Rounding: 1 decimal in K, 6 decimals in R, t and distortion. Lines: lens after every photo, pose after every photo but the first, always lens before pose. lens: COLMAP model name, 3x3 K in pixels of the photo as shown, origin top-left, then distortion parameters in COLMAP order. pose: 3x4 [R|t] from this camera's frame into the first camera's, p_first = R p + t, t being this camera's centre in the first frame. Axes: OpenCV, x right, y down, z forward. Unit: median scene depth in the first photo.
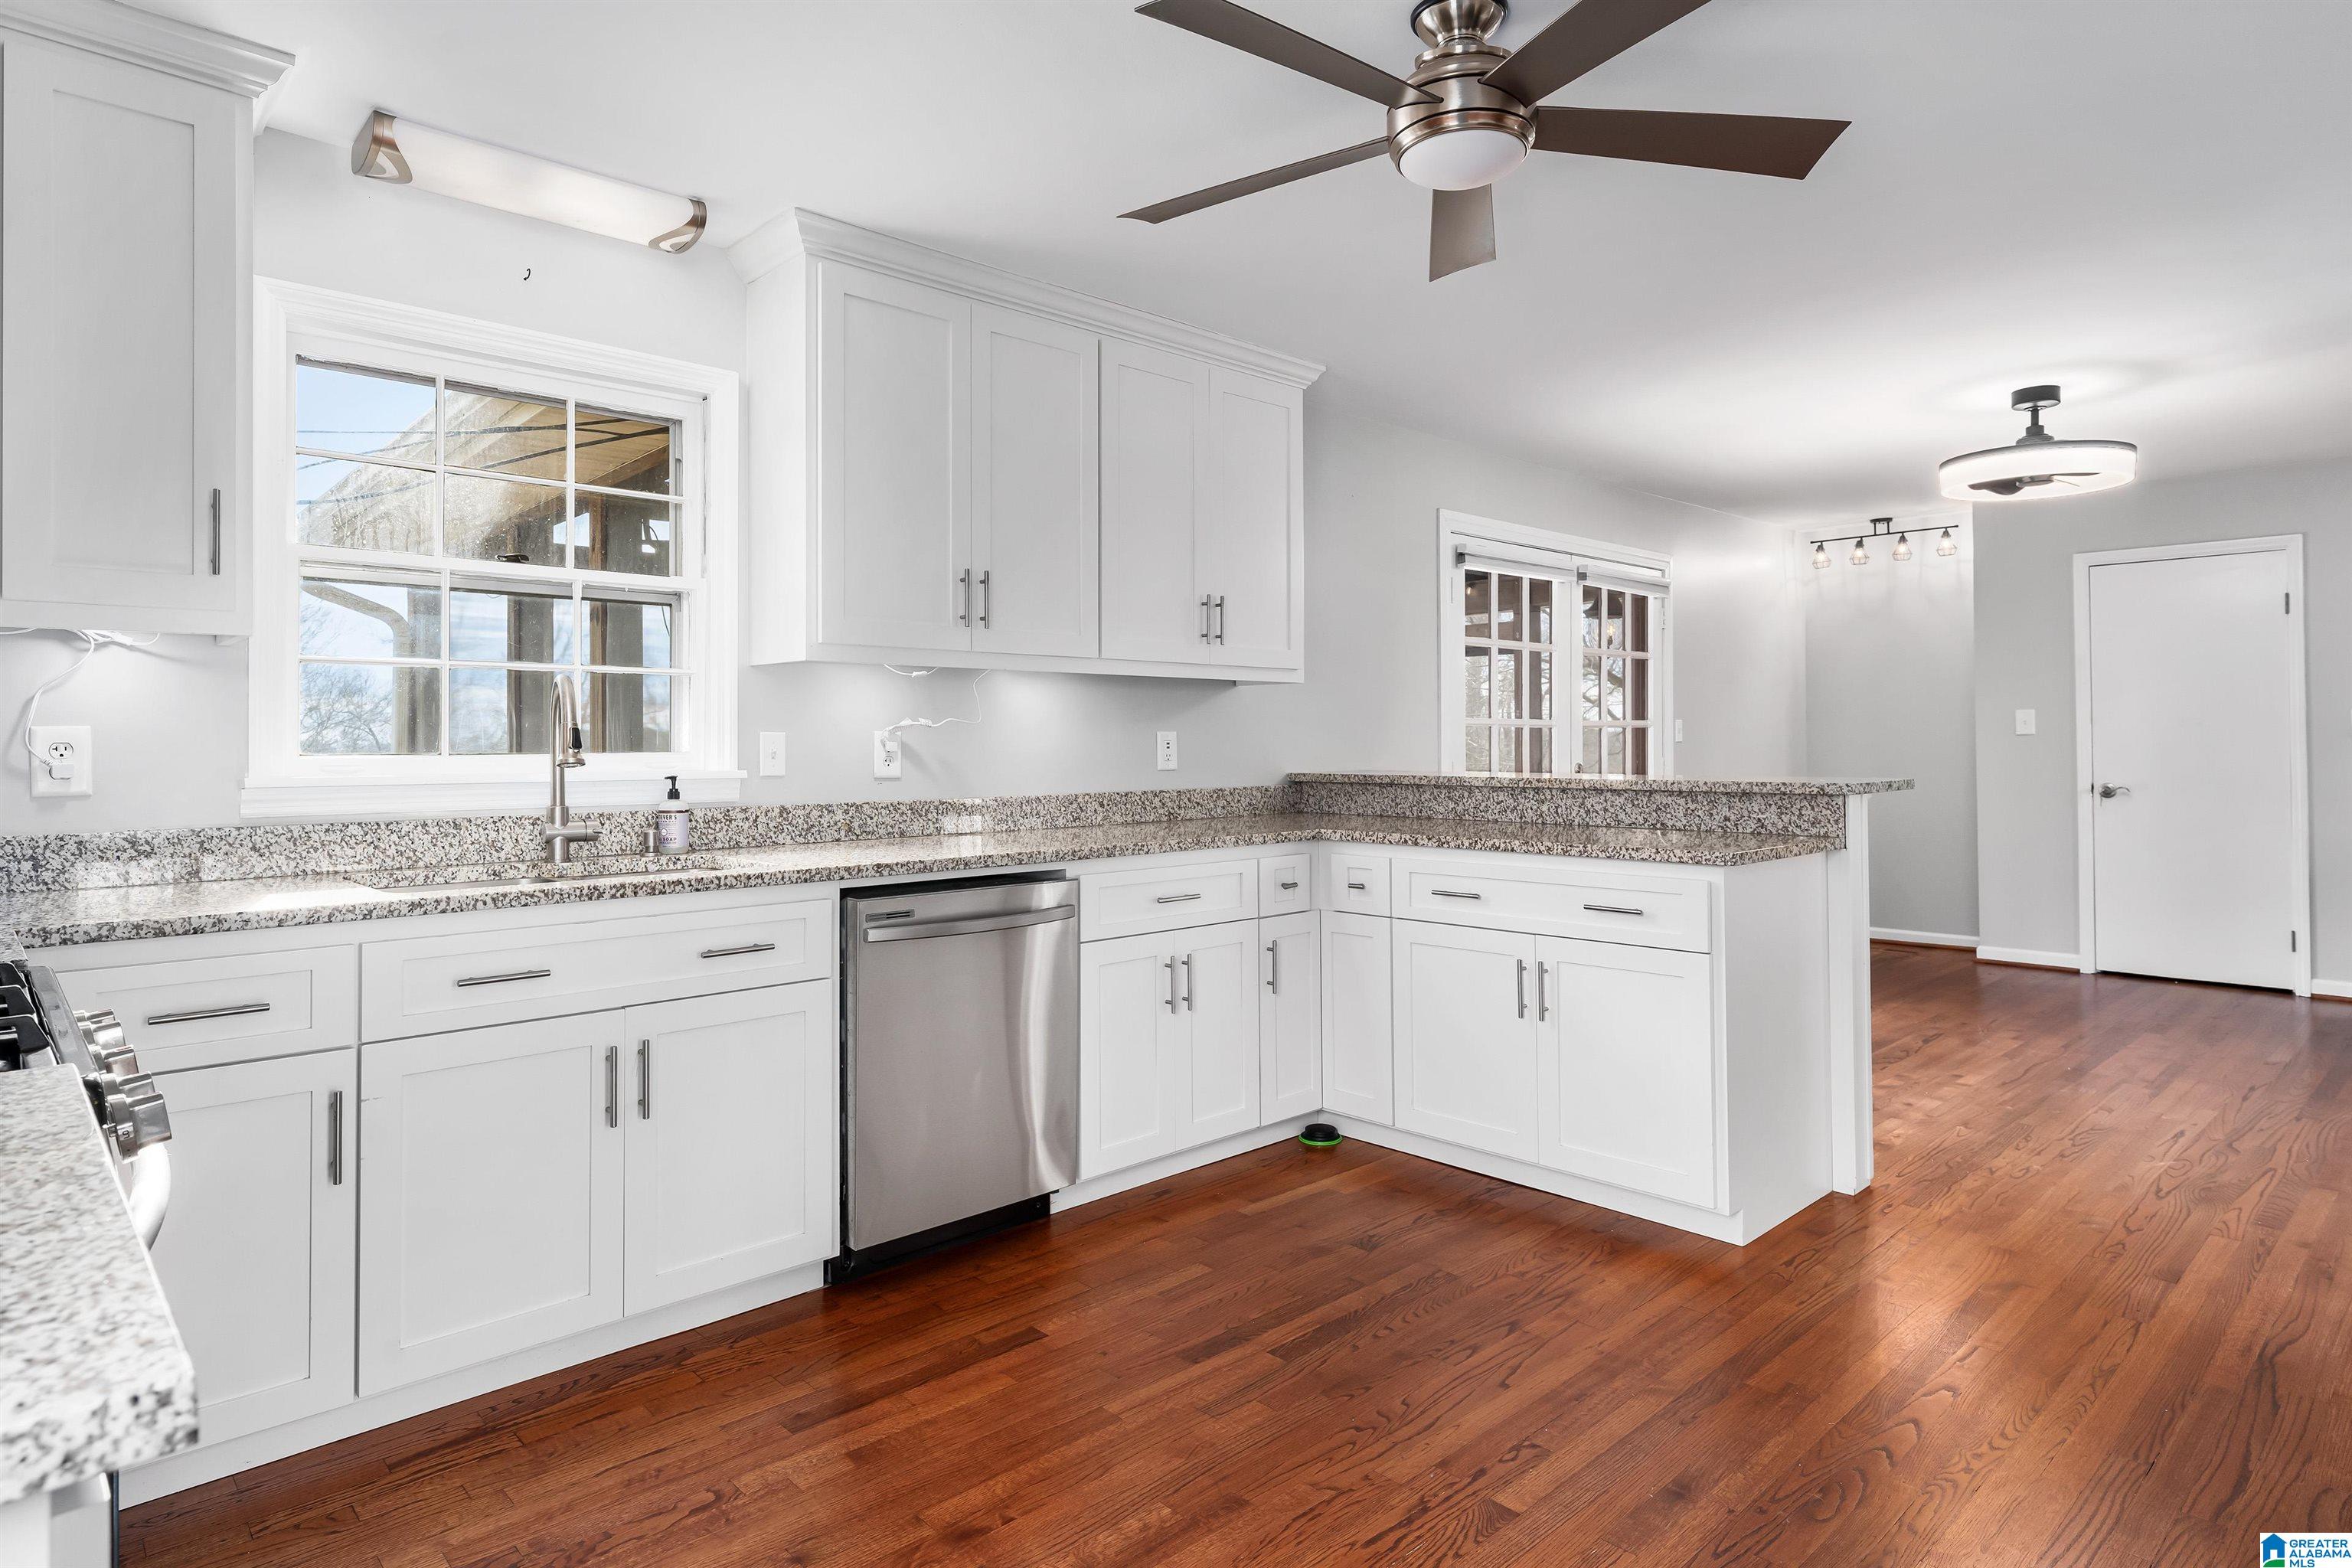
lens RADIAL K [[1276.2, 0, 1187.8], [0, 1276.2, 737.2], [0, 0, 1]] dist [-0.002543, -0.000938]
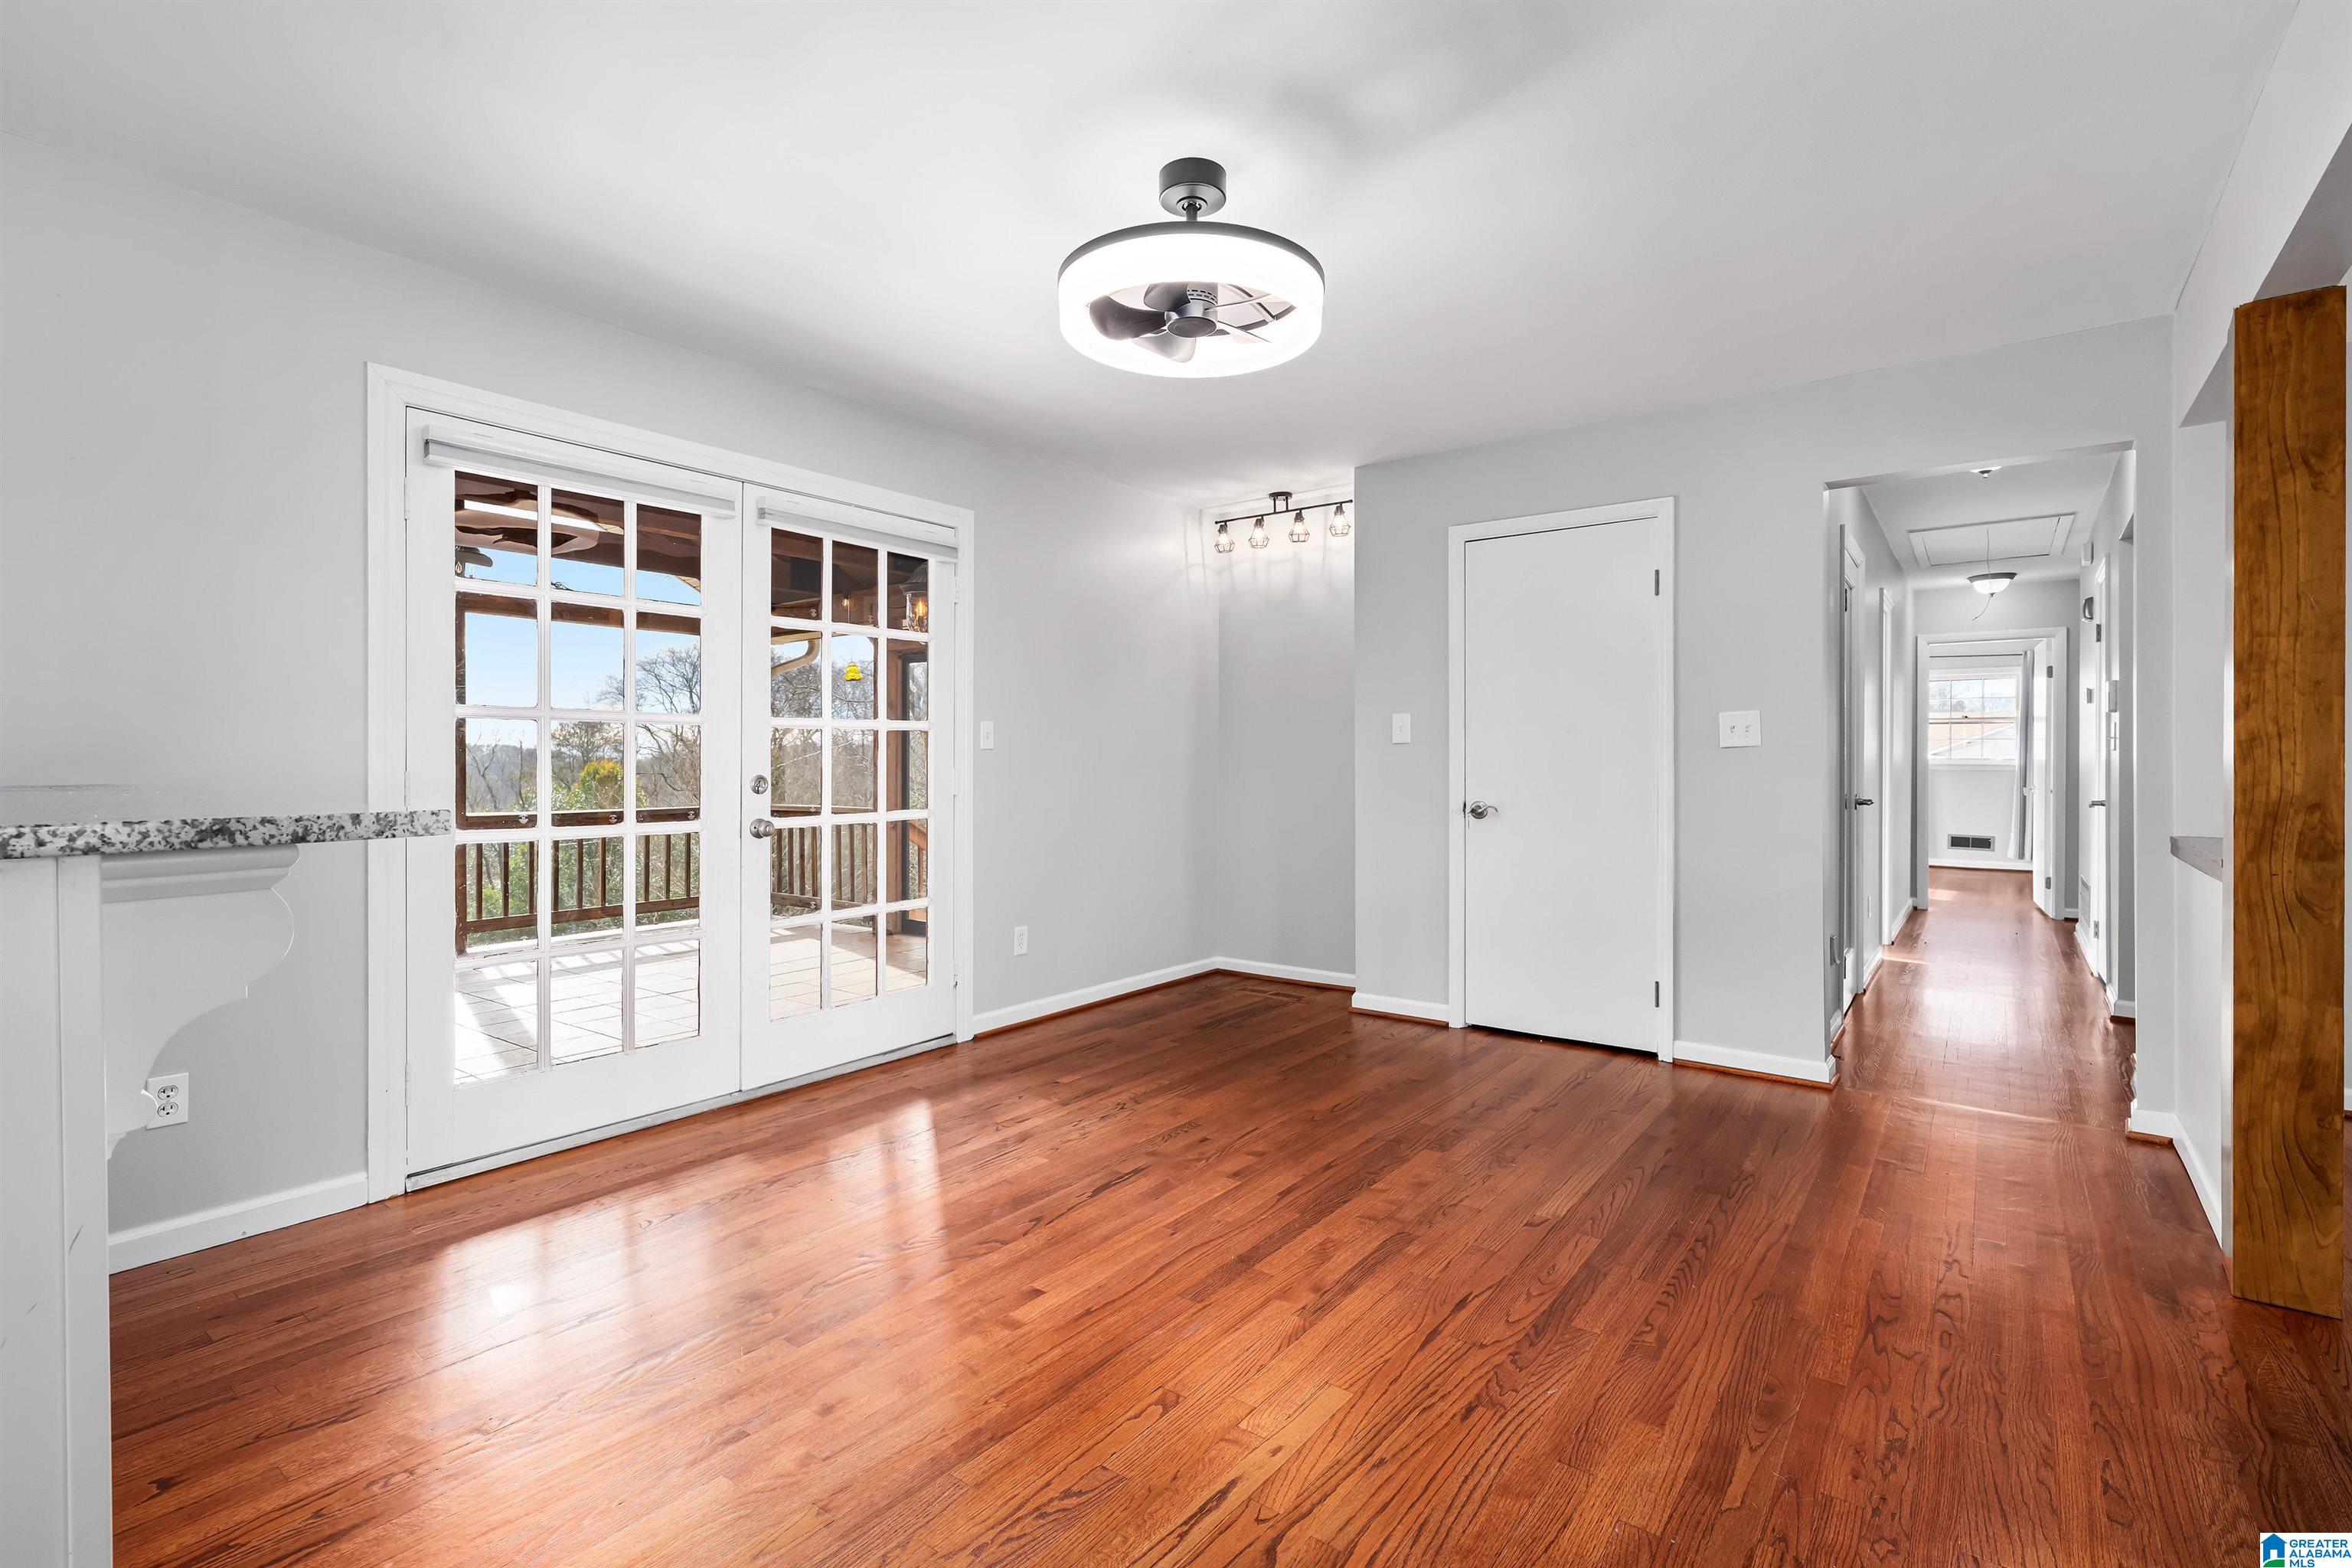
lens RADIAL K [[1064.1, 0, 1173.5], [0, 1064.1, 775.8], [0, 0, 1]] dist [-0.000462, 0.000134]
pose [[0.985858, 0.003317, 0.167550, 0.677197], [-0.006672, 0.999788, 0.019464, 0.011615], [-0.167450, -0.020306, 0.985671, 0.574351]]
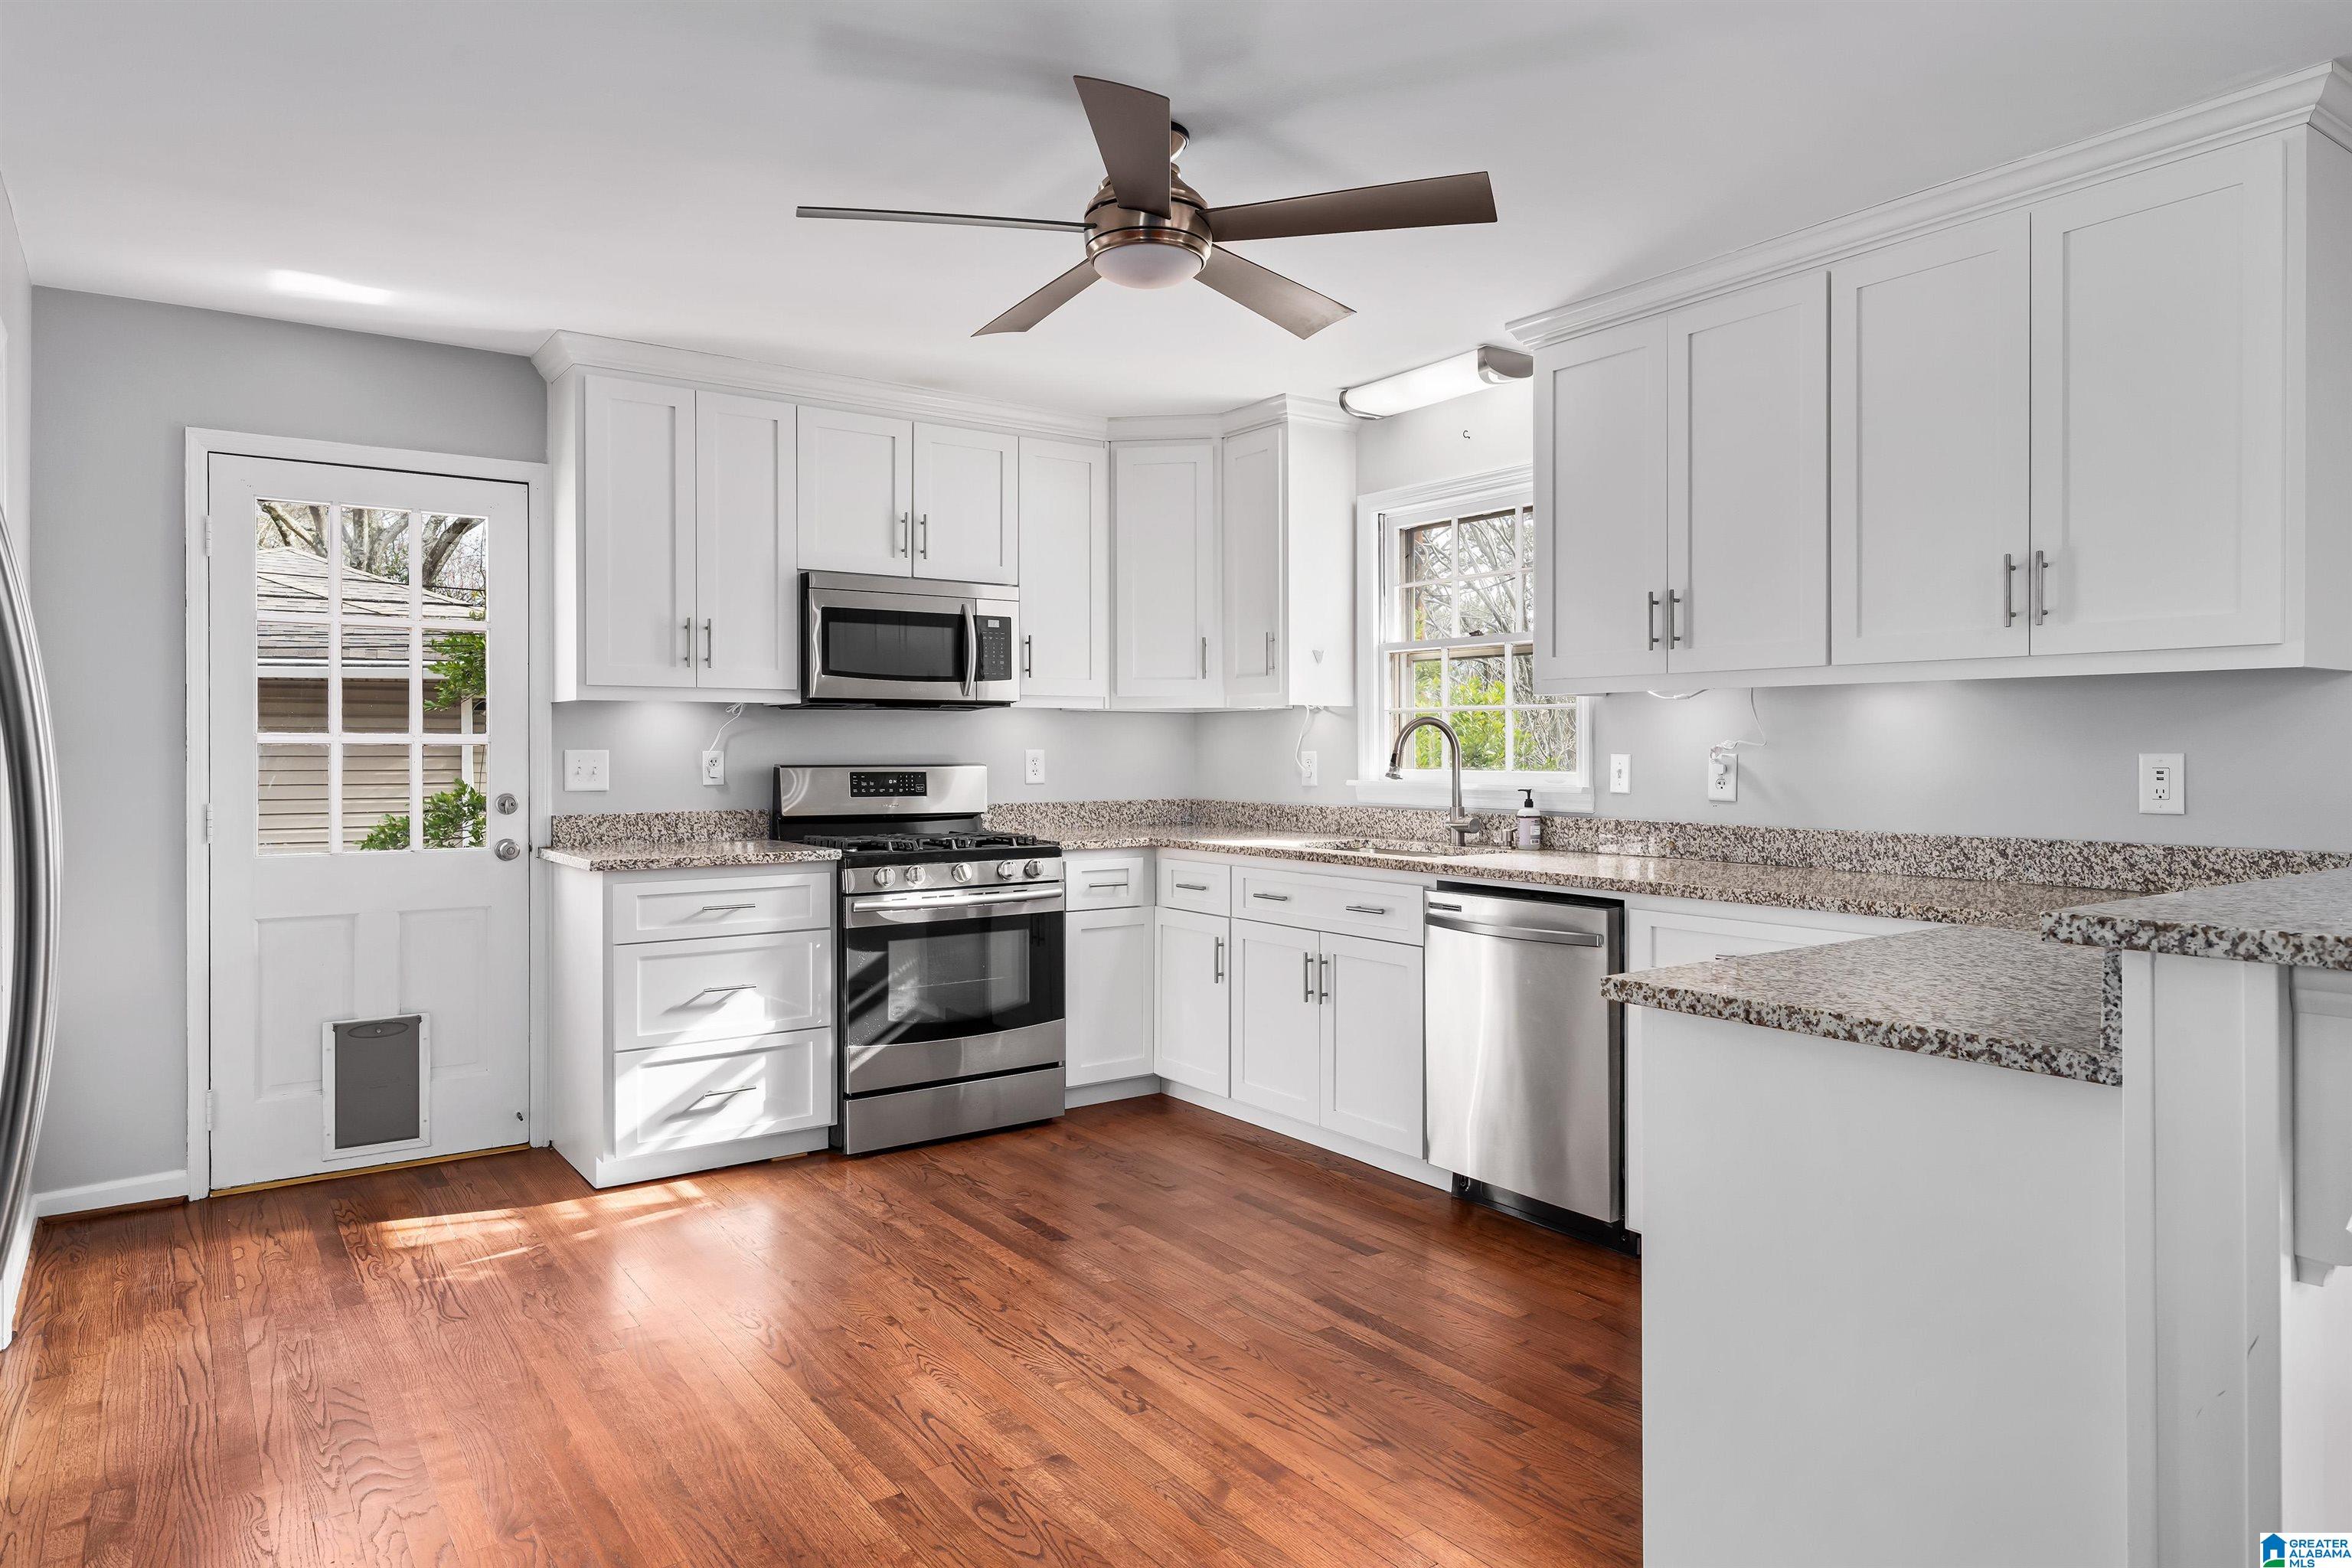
lens RADIAL K [[1397.3, 0, 1180.6], [0, 1397.3, 760.2], [0, 0, 1]] dist [-0.002516, 0.000709]
pose [[-0.121805, 0.013917, -0.992456, 0.814259], [0.007208, 0.999888, 0.013137, -0.015180], [0.992528, -0.005554, -0.121892, 0.655413]]
